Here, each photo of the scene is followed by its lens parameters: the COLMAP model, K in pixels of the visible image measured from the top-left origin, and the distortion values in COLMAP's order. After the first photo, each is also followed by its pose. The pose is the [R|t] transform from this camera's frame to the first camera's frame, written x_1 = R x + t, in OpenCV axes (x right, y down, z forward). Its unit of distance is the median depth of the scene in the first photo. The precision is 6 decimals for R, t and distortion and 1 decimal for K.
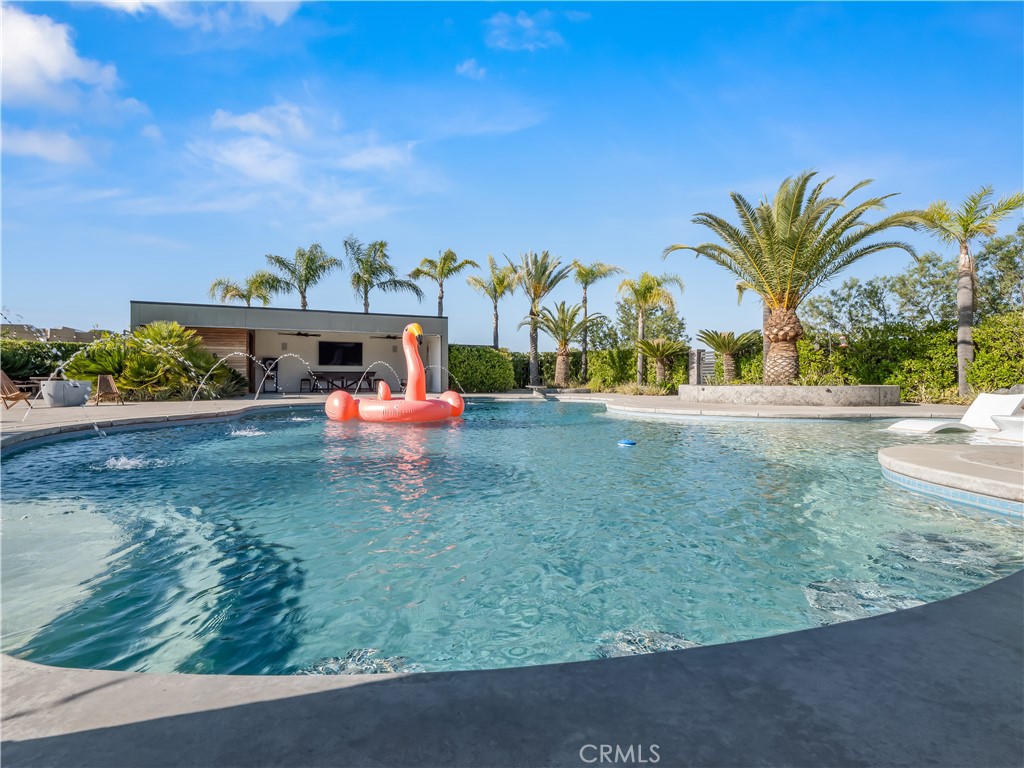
lens RADIAL K [[497.7, 0, 507.4], [0, 497.7, 383.5], [0, 0, 1]] dist [-0.017797, -0.000540]
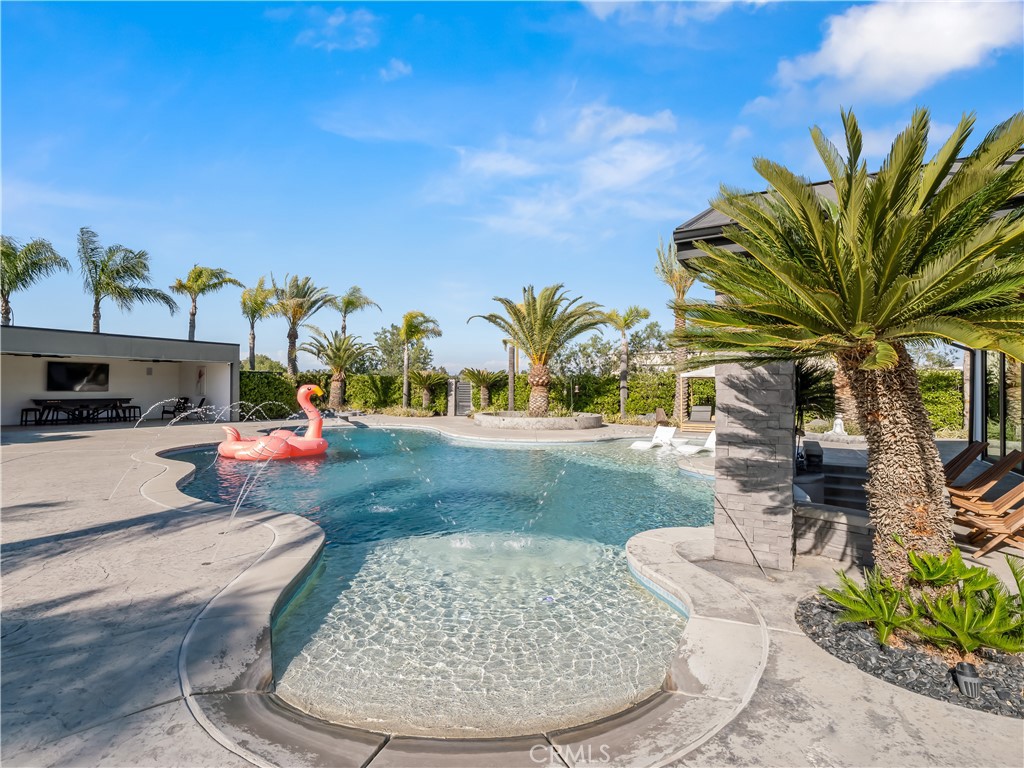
lens RADIAL K [[497.7, 0, 507.4], [0, 497.7, 383.5], [0, 0, 1]] dist [-0.017797, -0.000540]
pose [[0.792517, 0.010849, 0.609754, -0.435325], [-0.005349, 0.999927, -0.010839, -0.070805], [-0.609827, 0.005329, 0.792517, -0.145863]]
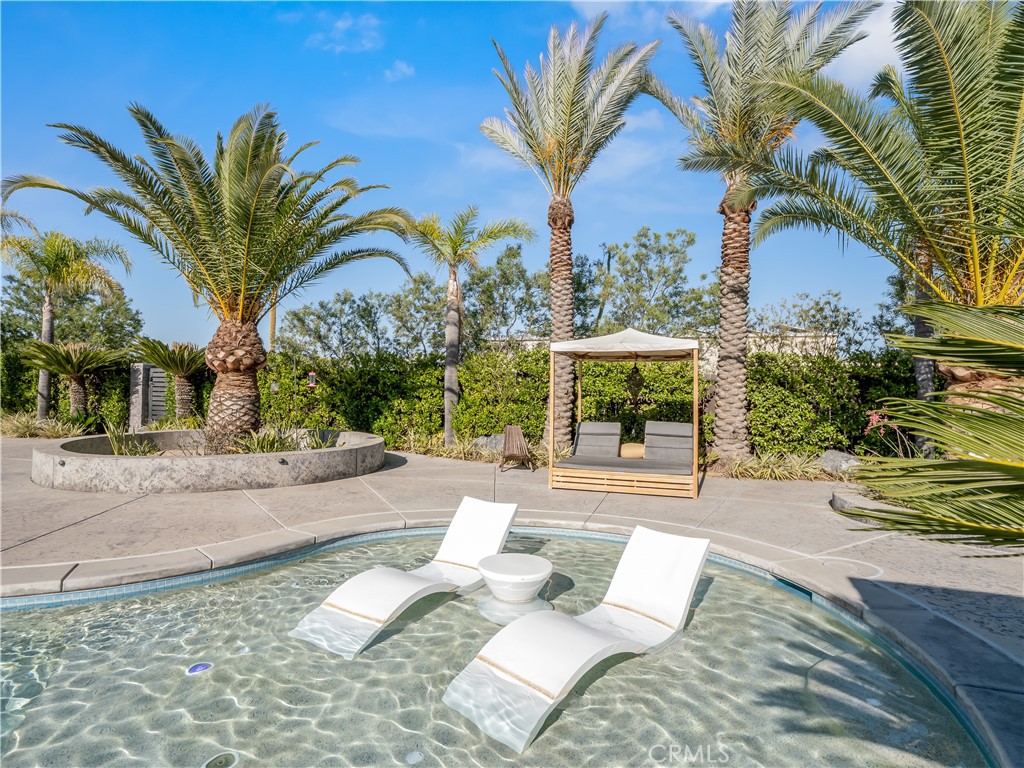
lens RADIAL K [[536.0, 0, 512.0], [0, 536.0, 384.0], [0, 0, 1]] dist [-0.017487, -0.000204]
pose [[0.653838, 0.017786, 0.756426, 0.255542], [-0.015853, 0.999826, -0.009806, -0.064705], [-0.756469, -0.005580, 0.654006, 0.264871]]
